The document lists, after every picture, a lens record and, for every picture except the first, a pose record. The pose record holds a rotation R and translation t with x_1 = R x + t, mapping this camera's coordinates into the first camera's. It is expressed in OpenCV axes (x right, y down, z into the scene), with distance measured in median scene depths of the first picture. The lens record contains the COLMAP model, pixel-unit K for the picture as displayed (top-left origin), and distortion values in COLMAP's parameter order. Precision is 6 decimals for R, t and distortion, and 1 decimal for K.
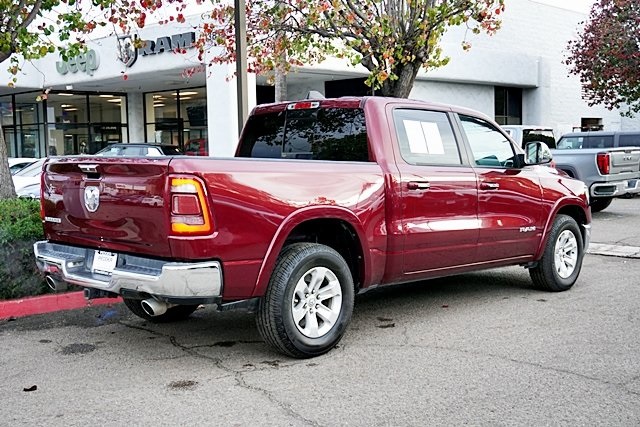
lens RADIAL K [[771.6, 0, 319.4], [0, 771.6, 213.4], [0, 0, 1]] dist [0.014553, 0.000000]
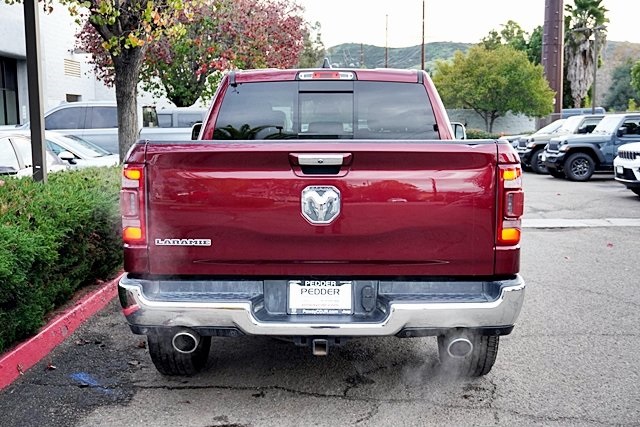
lens RADIAL K [[771.6, 0, 319.2], [0, 771.6, 214.1], [0, 0, 1]] dist [0.014553, 0.000000]
pose [[0.735502, -0.069547, 0.673943, -0.741629], [0.048439, 0.997570, 0.050079, -0.043771], [-0.675788, -0.004188, 0.737084, 0.505157]]
